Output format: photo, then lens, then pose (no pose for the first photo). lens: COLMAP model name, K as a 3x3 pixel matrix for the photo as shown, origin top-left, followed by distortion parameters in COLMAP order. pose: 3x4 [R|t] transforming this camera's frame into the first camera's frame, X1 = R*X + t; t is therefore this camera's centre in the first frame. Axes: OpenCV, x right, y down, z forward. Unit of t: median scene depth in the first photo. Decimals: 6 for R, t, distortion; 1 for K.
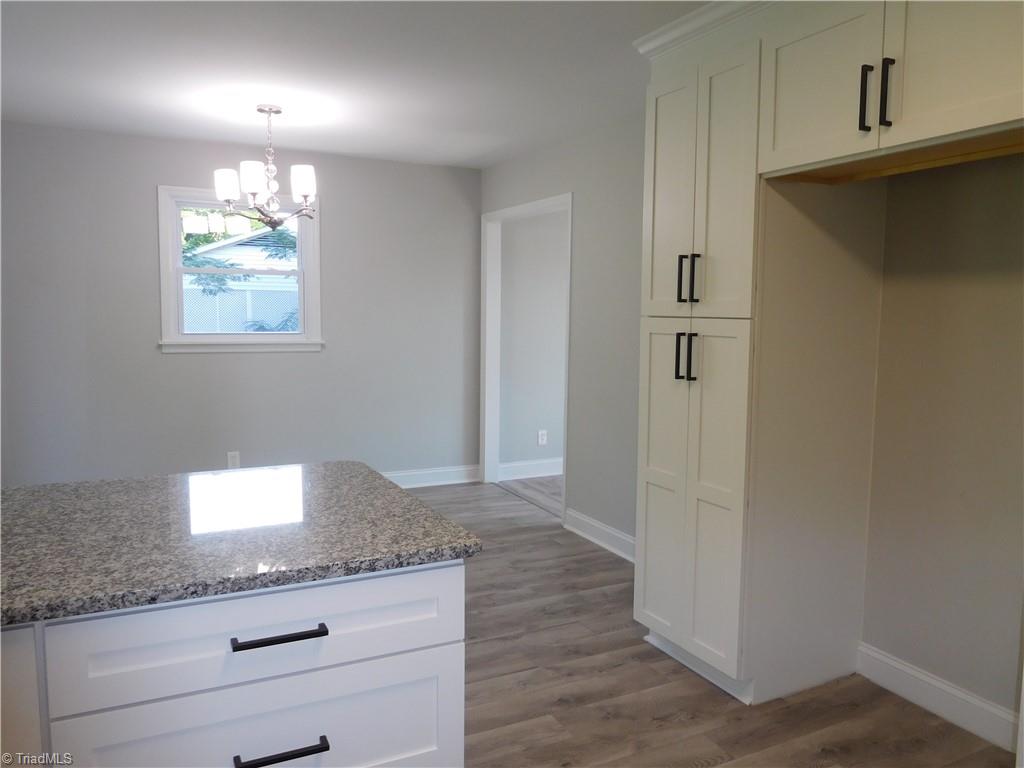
lens RADIAL K [[754.0, 0, 513.5], [0, 754.0, 394.7], [0, 0, 1]] dist [-0.031272, 0.007029]
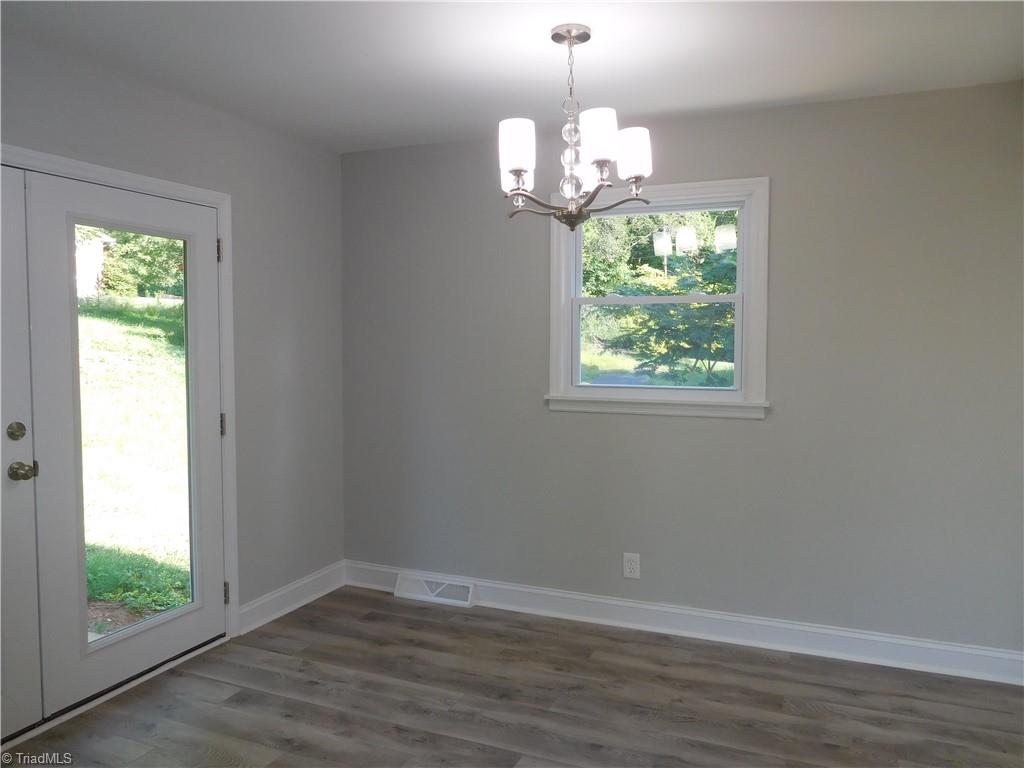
lens RADIAL K [[760.8, 0, 514.2], [0, 760.8, 388.3], [0, 0, 1]] dist [-0.026801, 0.010396]
pose [[0.639526, 0.035035, -0.767970, 0.100901], [-0.080166, 0.996554, -0.021295, -0.055450], [0.764578, 0.075184, 0.640131, 0.446043]]
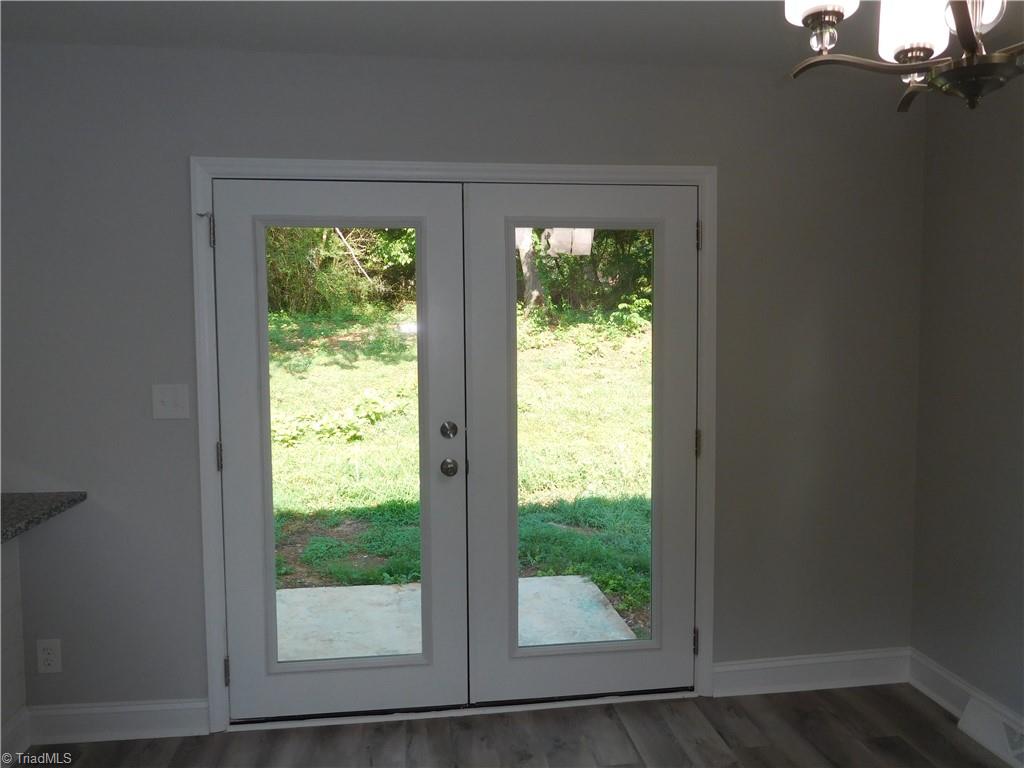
lens RADIAL K [[760.8, 0, 514.2], [0, 760.8, 388.3], [0, 0, 1]] dist [-0.026801, 0.010396]
pose [[-0.327364, 0.049426, -0.943605, 0.000130], [-0.108847, 0.990010, 0.089619, -0.093548], [0.938608, 0.132047, -0.318714, 0.725804]]
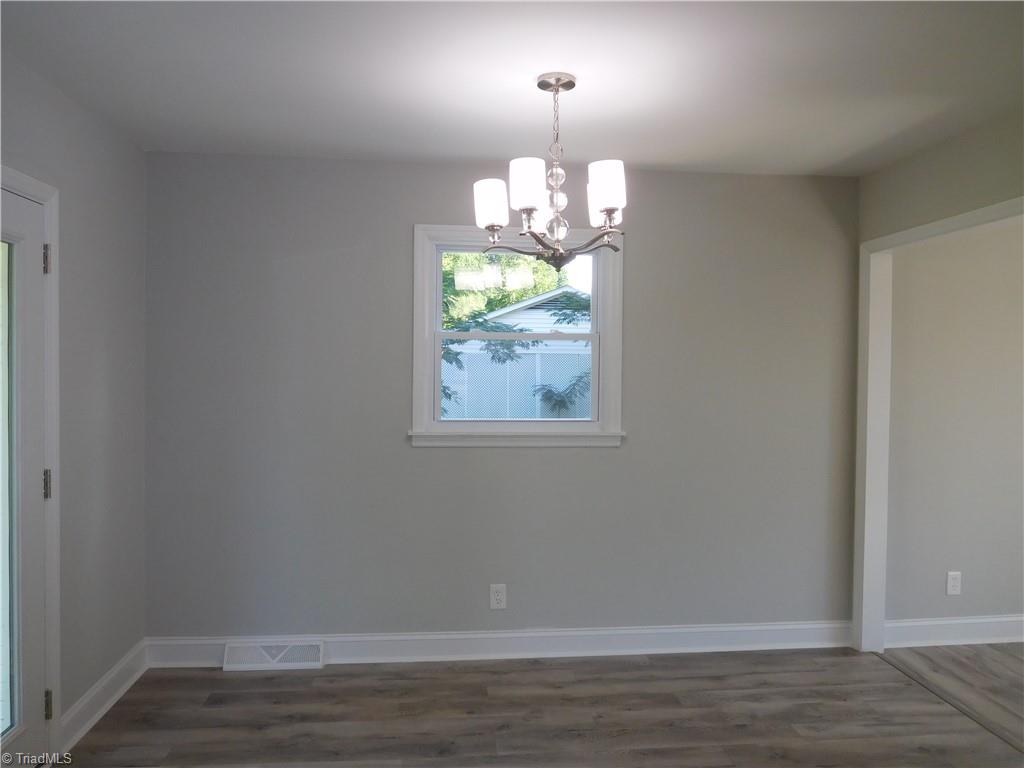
lens RADIAL K [[760.8, 0, 514.2], [0, 760.8, 388.3], [0, 0, 1]] dist [-0.026801, 0.010396]
pose [[0.930935, 0.002736, -0.365176, -0.093912], [-0.036148, 0.995751, -0.084691, -0.050360], [0.363392, 0.092042, 0.927078, 0.314693]]
